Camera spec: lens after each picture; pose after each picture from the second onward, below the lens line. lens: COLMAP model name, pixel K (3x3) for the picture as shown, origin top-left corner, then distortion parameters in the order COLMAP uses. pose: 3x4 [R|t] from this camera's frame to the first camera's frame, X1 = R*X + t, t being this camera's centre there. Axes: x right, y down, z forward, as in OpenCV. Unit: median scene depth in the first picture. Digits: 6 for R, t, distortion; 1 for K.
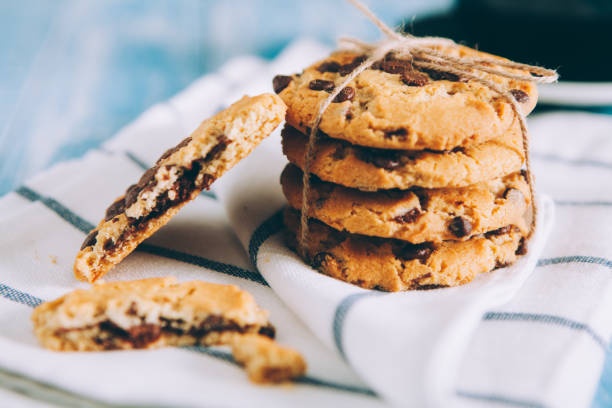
lens RADIAL K [[1191.1, 0, 294.9], [0, 1191.1, 207.8], [0, 0, 1]] dist [0.400684, 0.000000]
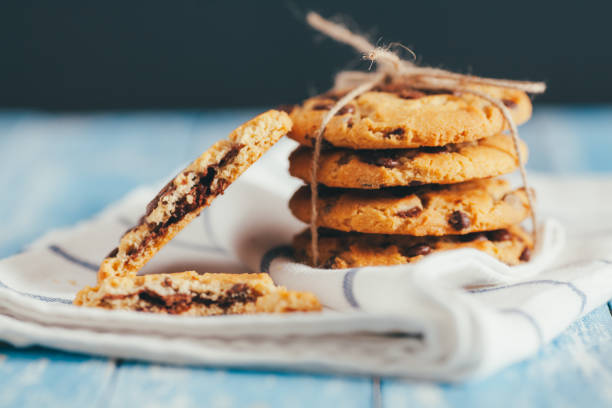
lens RADIAL K [[3080.0, 0, 289.2], [0, 3080.0, 224.1], [0, 0, 1]] dist [0.972314, 0.000000]
pose [[0.998912, -0.040085, 0.023850, -0.079937], [0.044181, 0.977070, -0.208283, 0.588626], [-0.014954, 0.209110, 0.977778, -1.698732]]
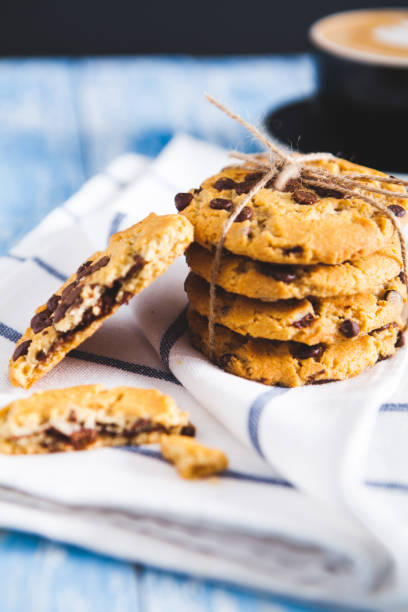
lens RADIAL K [[1191.1, 0, 188.9], [0, 1191.1, 319.9], [0, 0, 1]] dist [0.400684, 0.000000]
pose [[0.997935, -0.035215, 0.053719, -0.075643], [0.031521, 0.997179, 0.068123, -0.075236], [-0.055967, -0.066289, 0.996230, -0.126480]]
